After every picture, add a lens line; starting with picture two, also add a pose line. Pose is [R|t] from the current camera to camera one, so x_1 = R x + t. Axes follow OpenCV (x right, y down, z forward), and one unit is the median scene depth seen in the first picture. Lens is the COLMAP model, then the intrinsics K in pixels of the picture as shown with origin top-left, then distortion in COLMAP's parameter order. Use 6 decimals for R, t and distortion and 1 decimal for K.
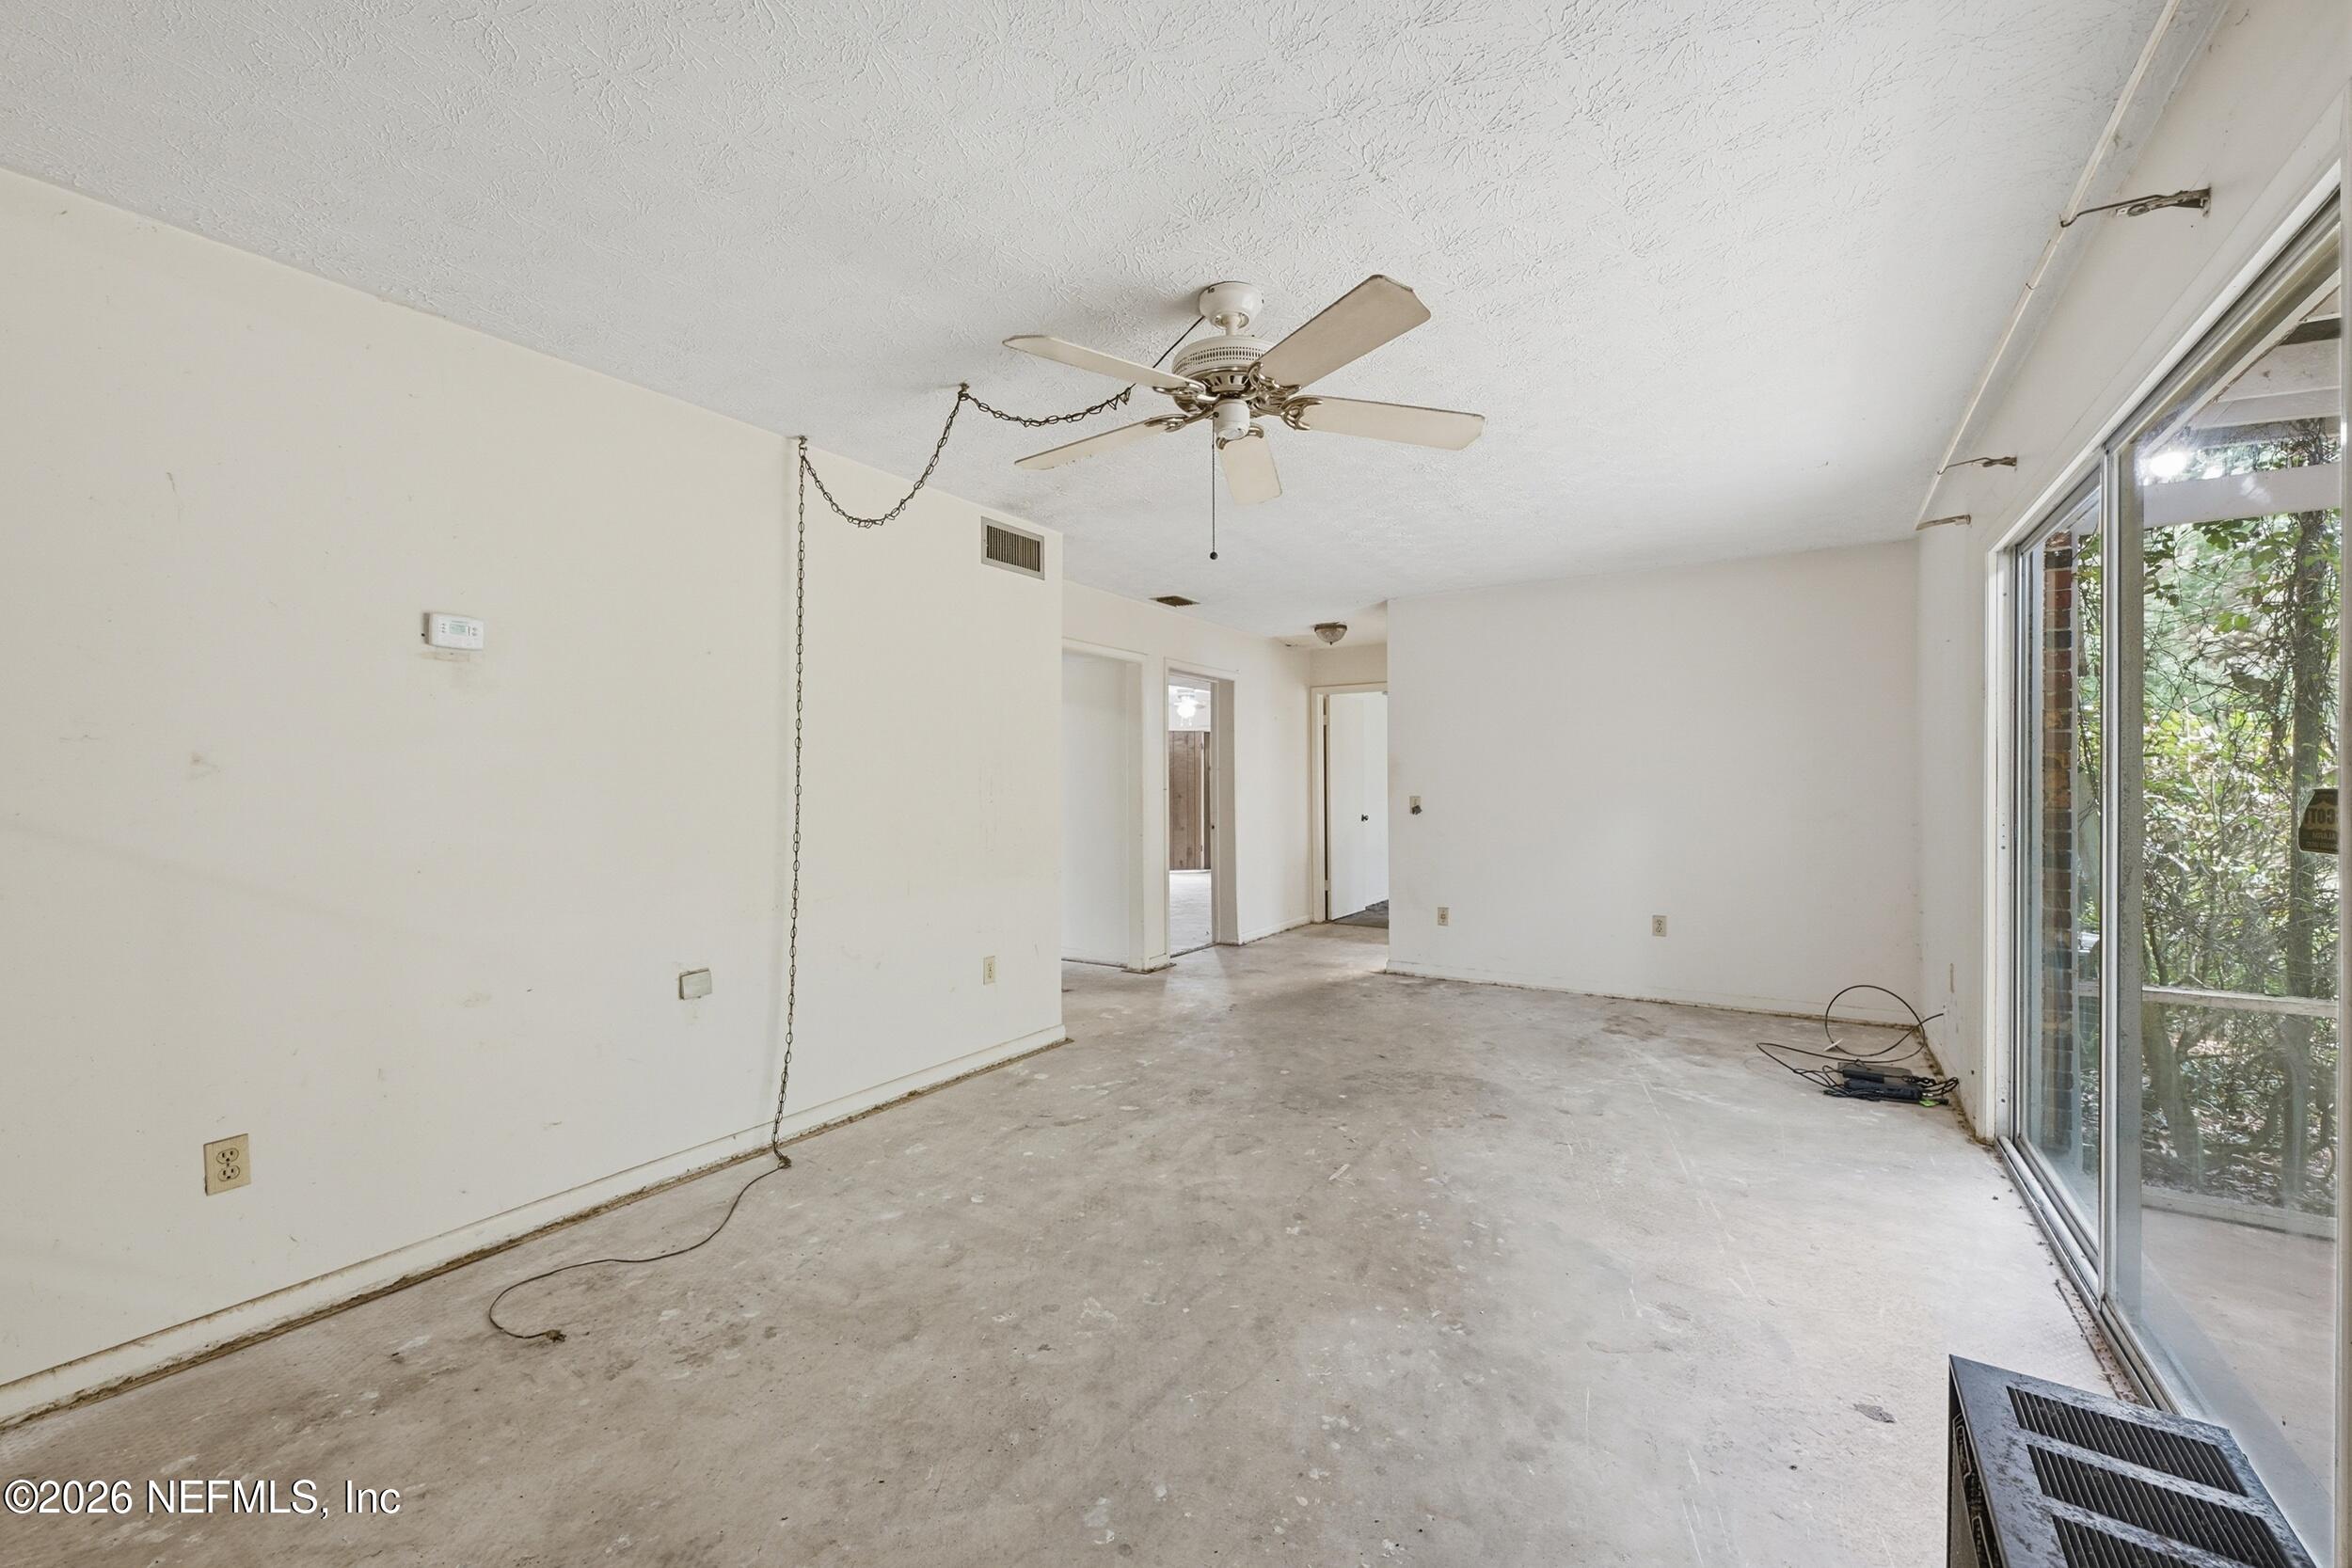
lens RADIAL K [[930.2, 0, 1182.5], [0, 930.2, 769.8], [0, 0, 1]] dist [0.000275, -0.000096]
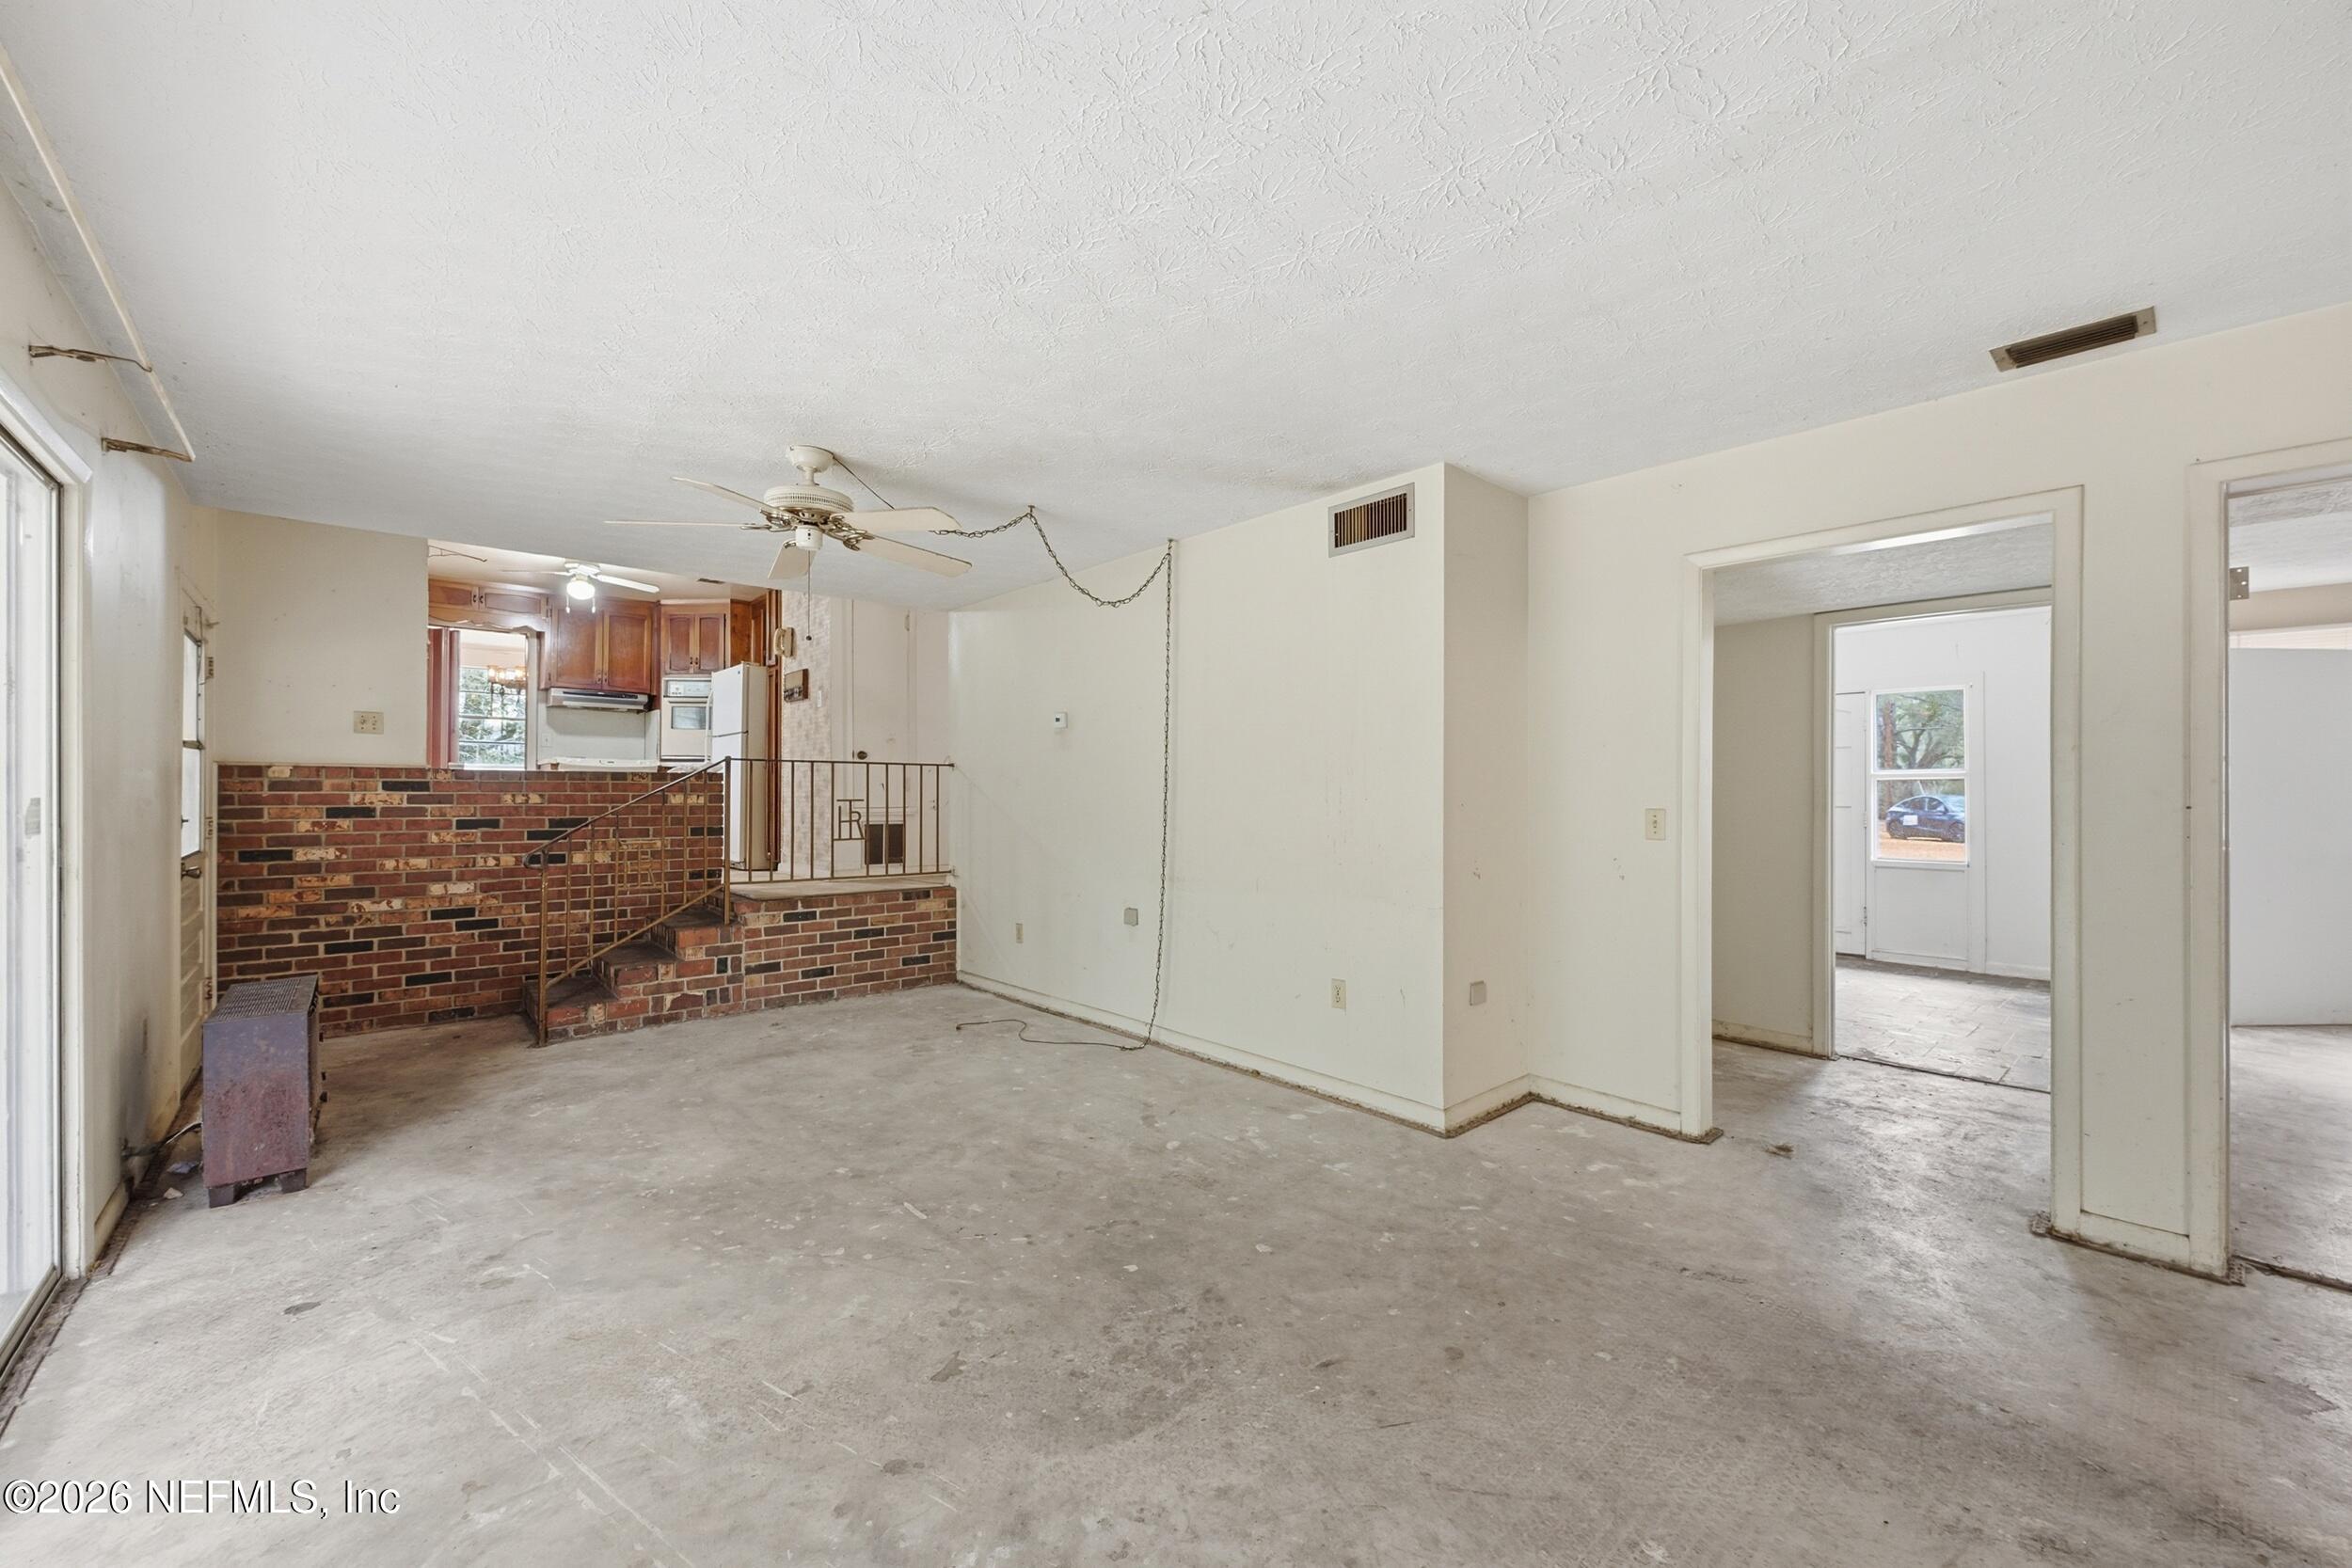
lens RADIAL K [[930.2, 0, 1181.2], [0, 930.2, 785.4], [0, 0, 1]] dist [0.000275, -0.000096]
pose [[-0.267889, -0.003659, -0.963443, 0.935190], [0.014529, 0.999864, -0.007837, 0.016753], [0.963340, -0.016097, -0.267799, 1.420556]]
